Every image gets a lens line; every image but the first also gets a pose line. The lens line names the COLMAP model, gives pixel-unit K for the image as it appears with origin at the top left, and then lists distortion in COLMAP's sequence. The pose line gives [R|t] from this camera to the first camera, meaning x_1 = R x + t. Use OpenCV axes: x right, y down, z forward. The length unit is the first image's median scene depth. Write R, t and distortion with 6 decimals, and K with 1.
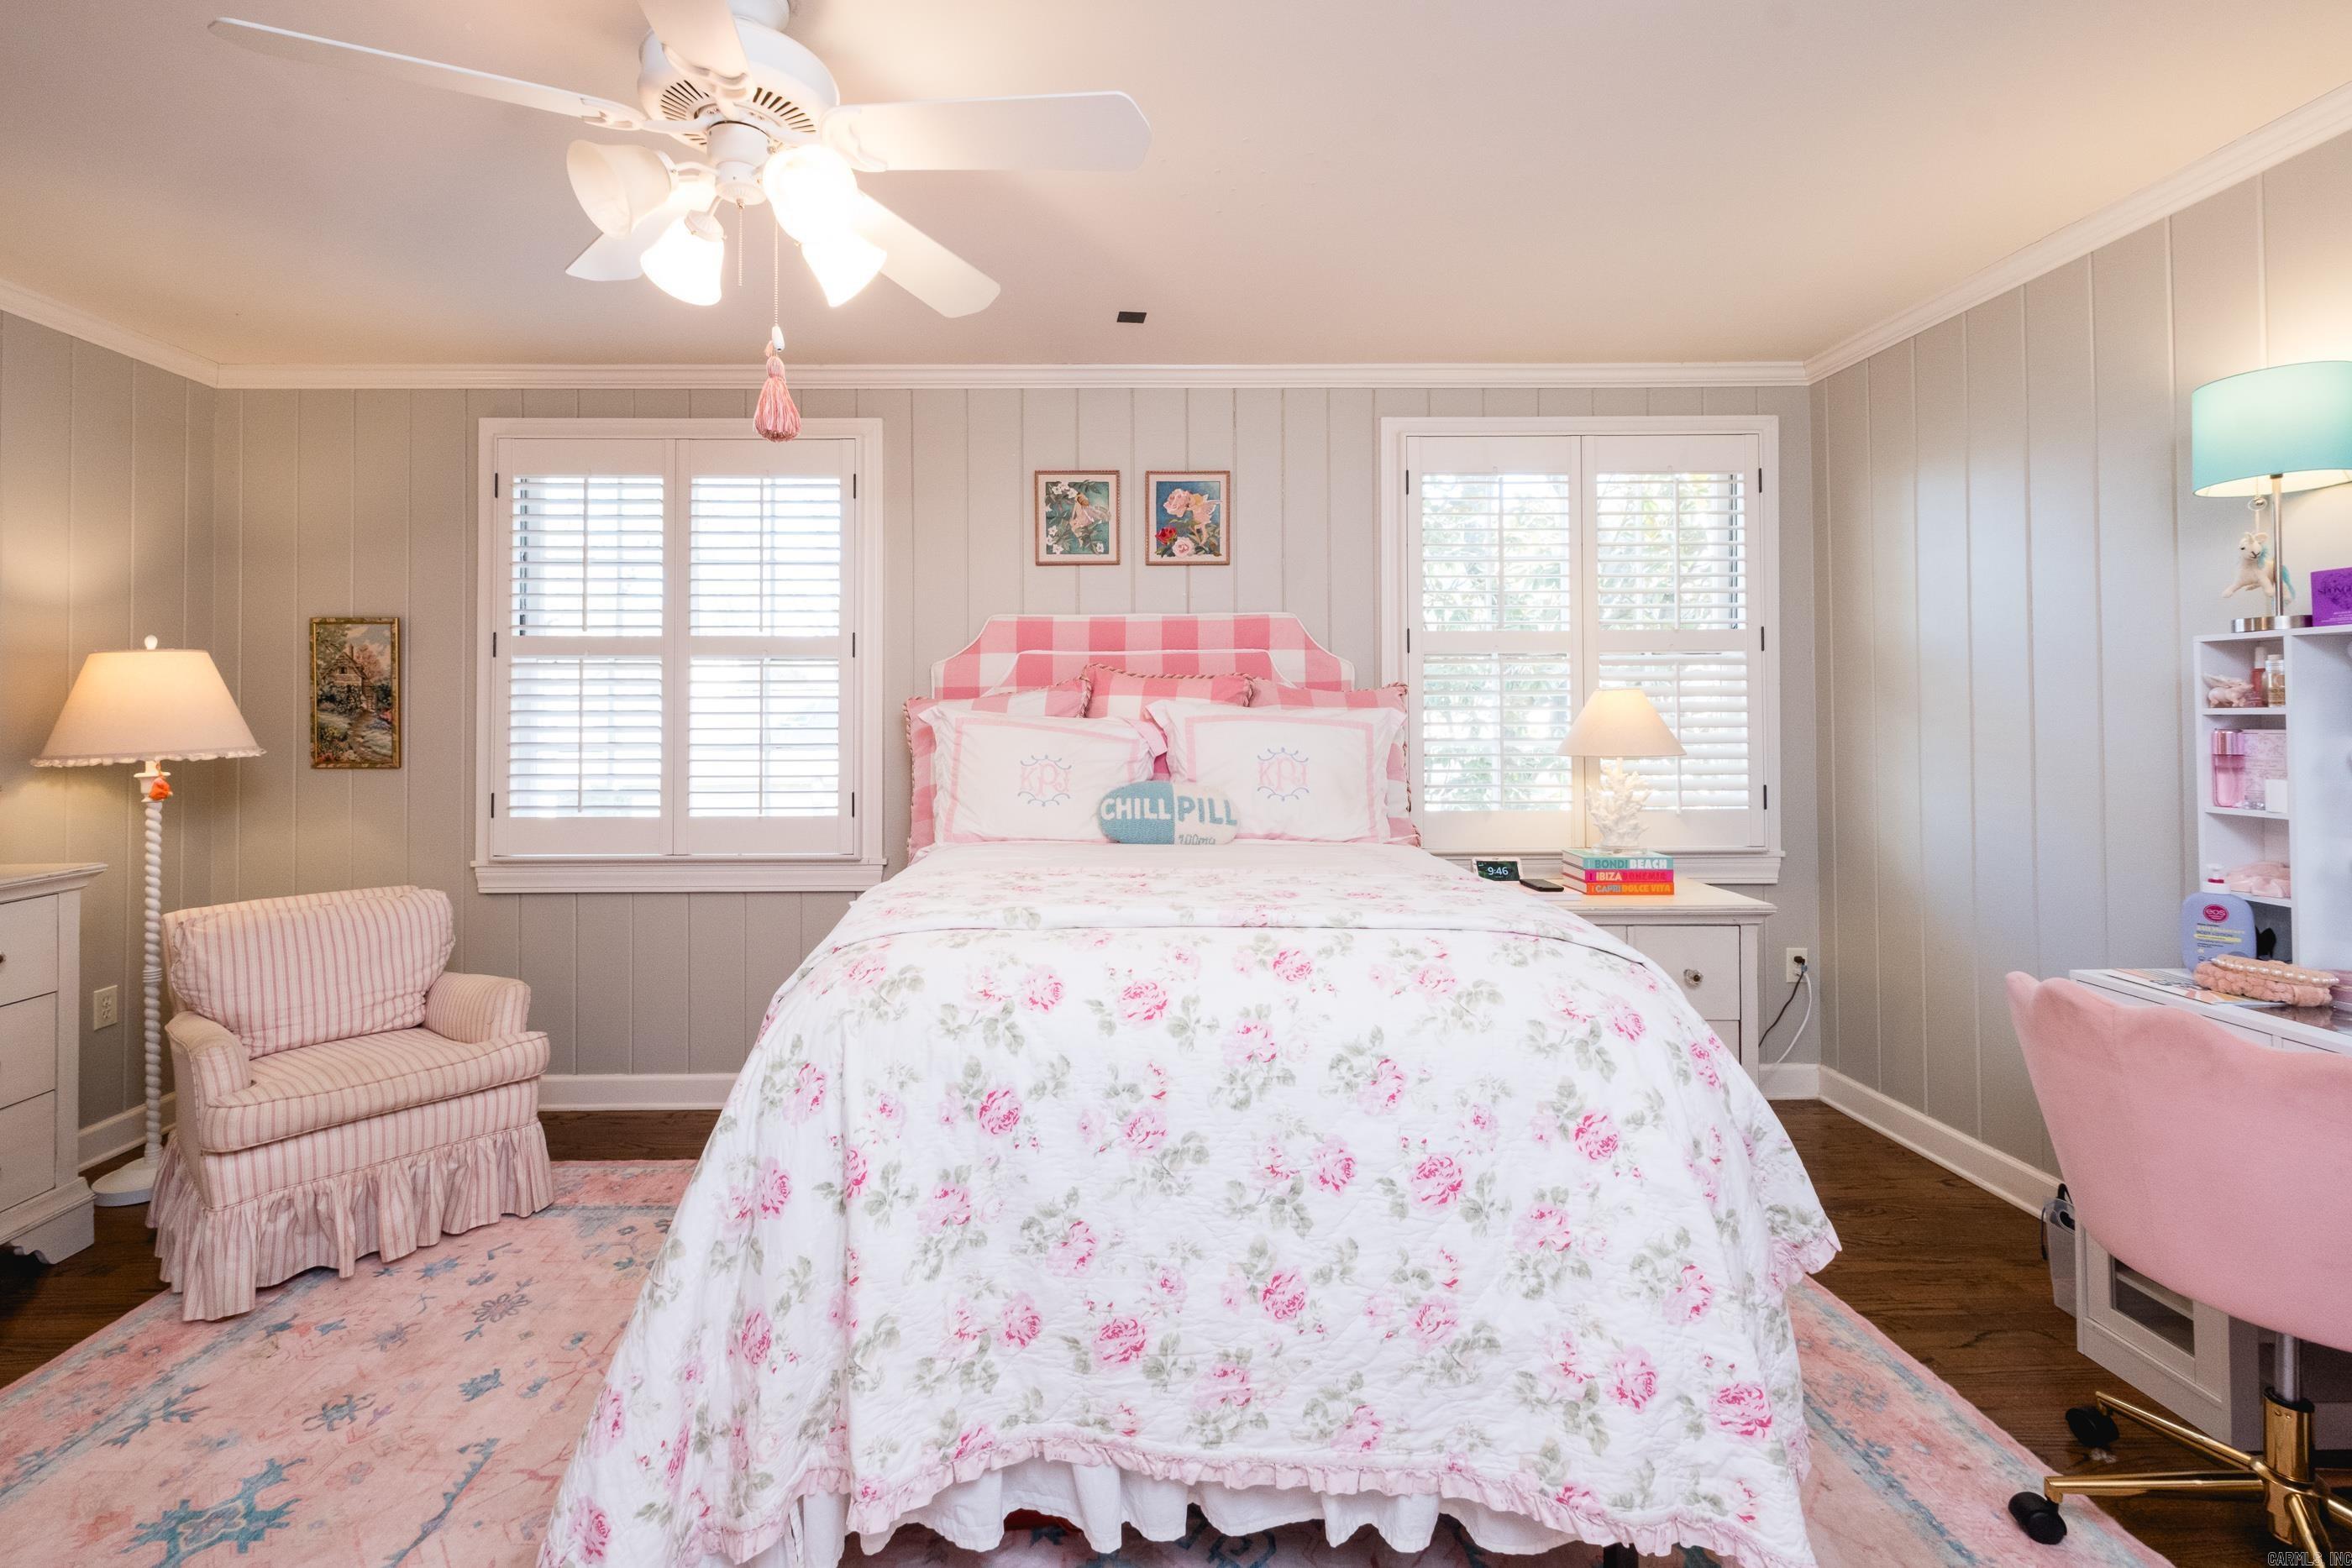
lens RADIAL K [[1055.7, 0, 1131.3], [0, 1055.7, 705.4], [0, 0, 1]] dist [0.002306, 0.000280]
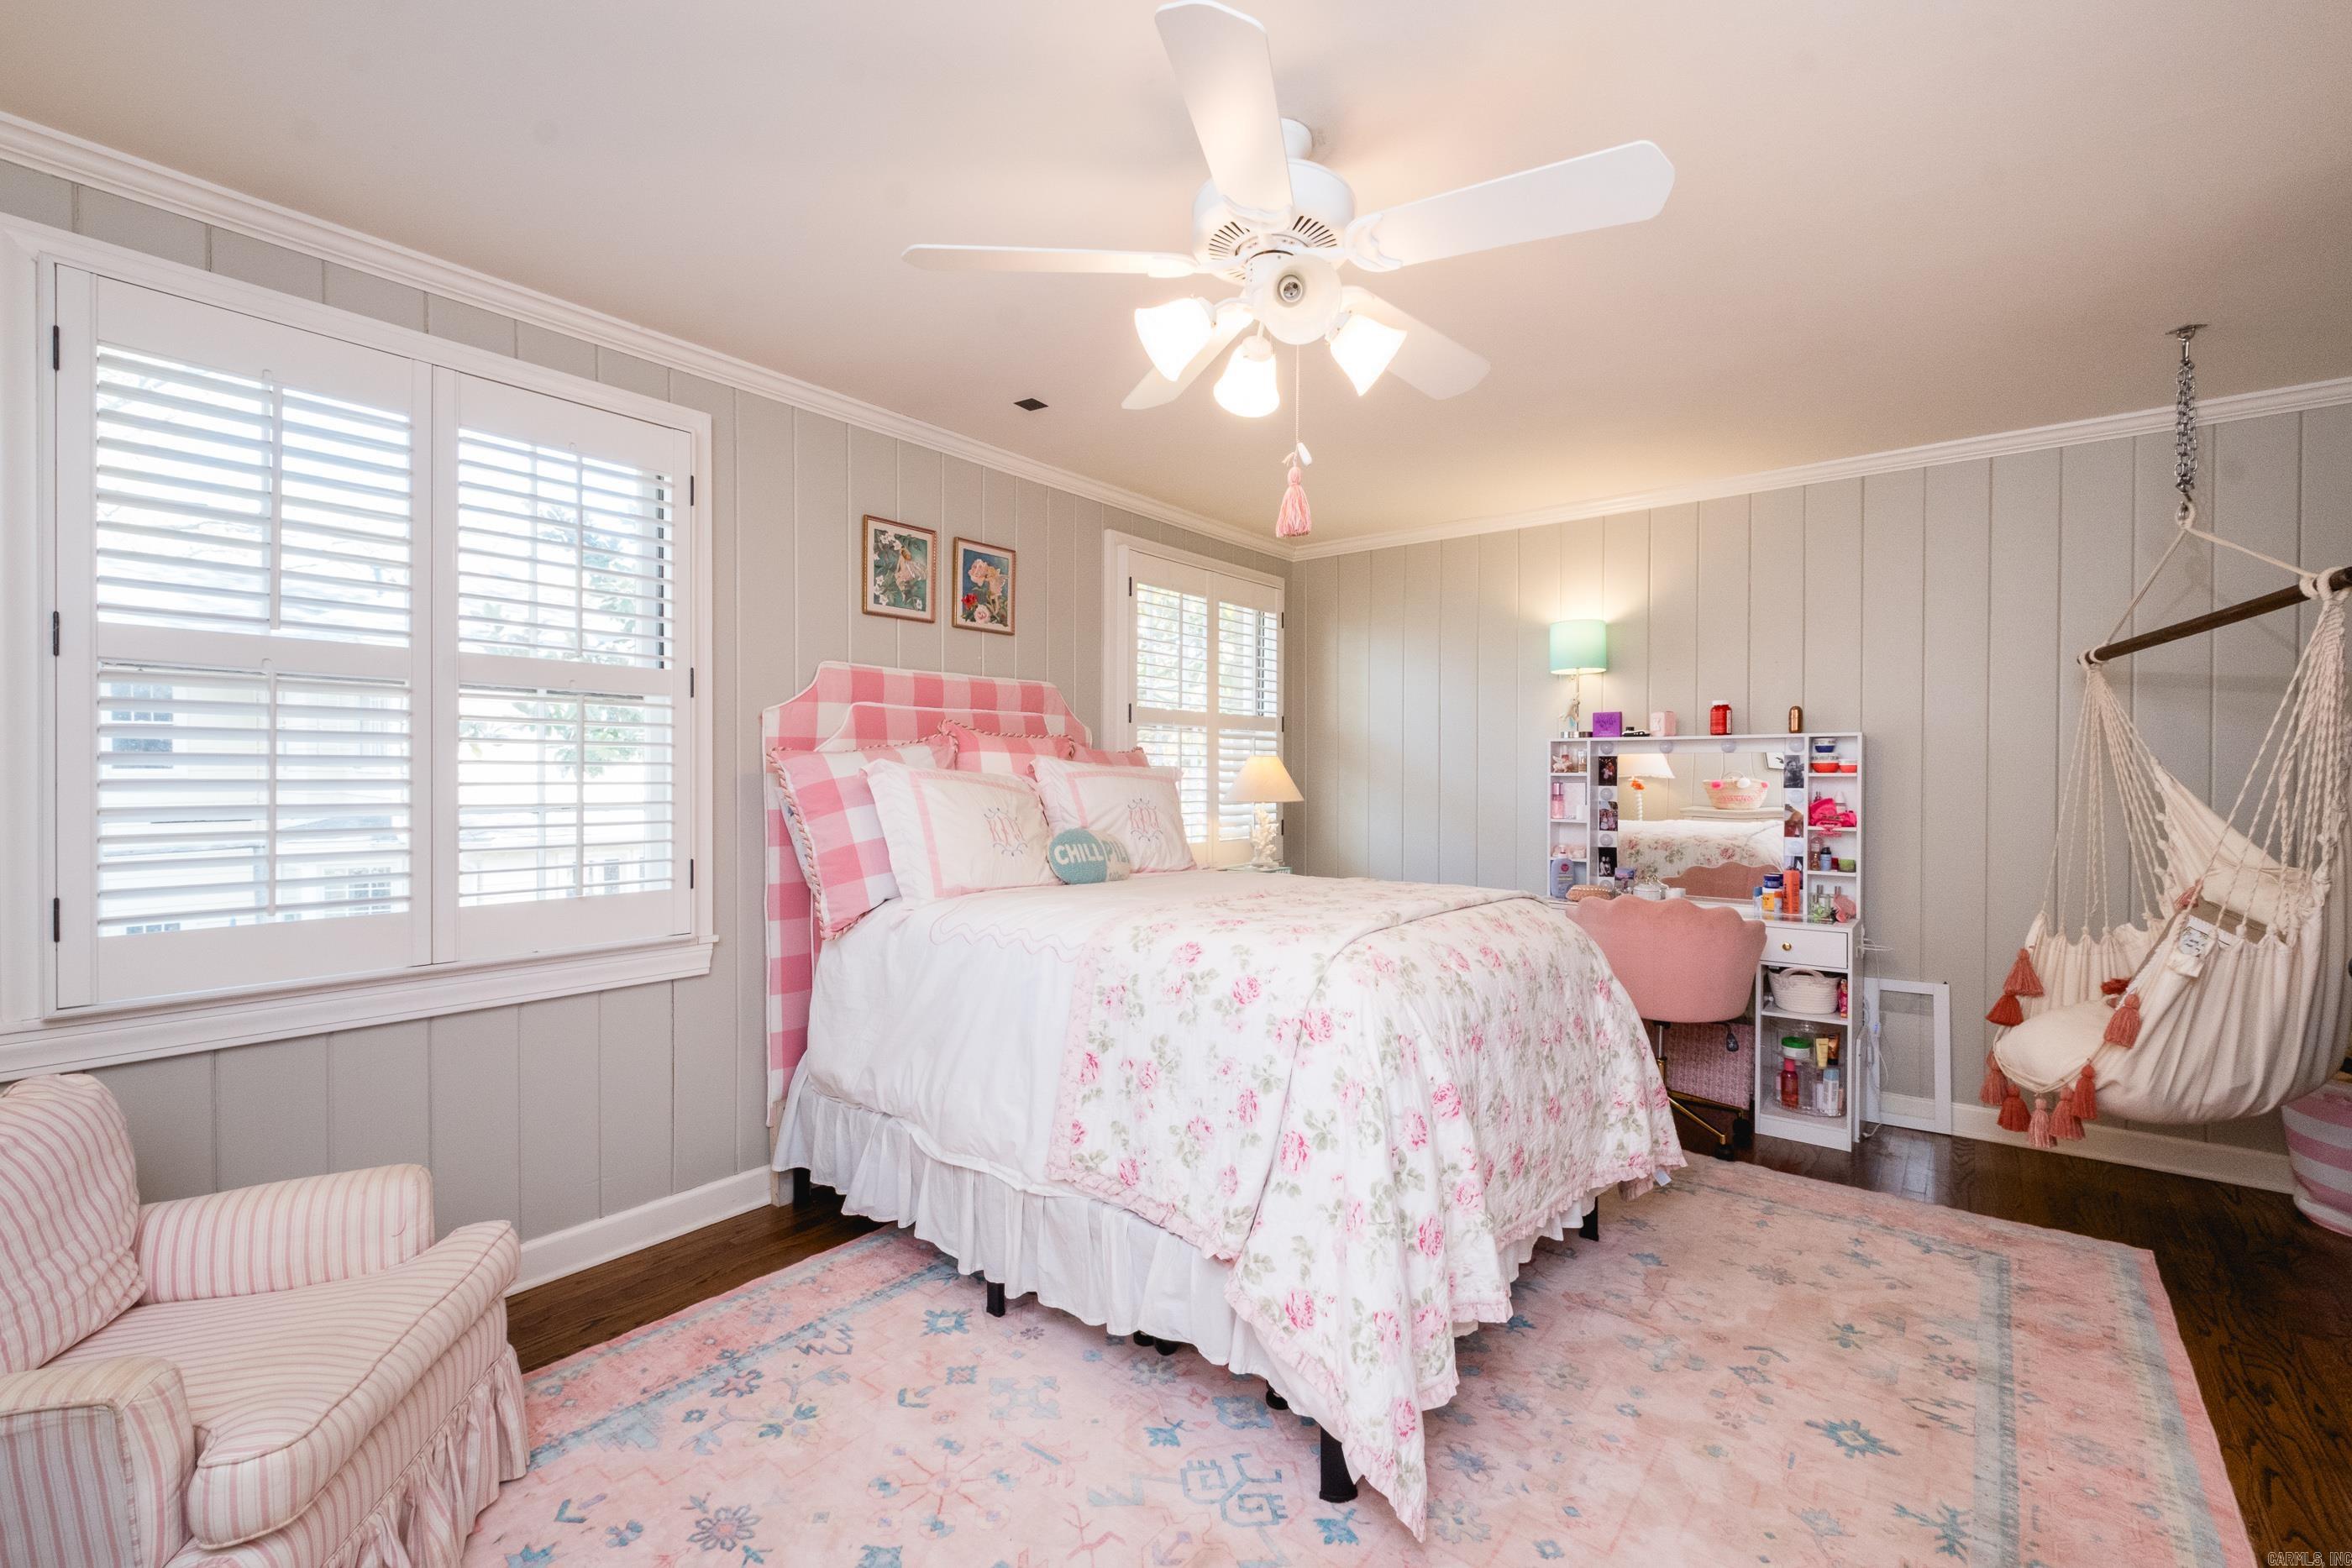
lens RADIAL K [[1055.7, 0, 1175.4], [0, 1055.7, 782.7], [0, 0, 1]] dist [0.002306, 0.000280]
pose [[0.614498, 0.000754, 0.788918, -0.675353], [-0.012467, 0.999884, 0.008755, 0.009185], [-0.788820, -0.015216, 0.614436, 0.184579]]
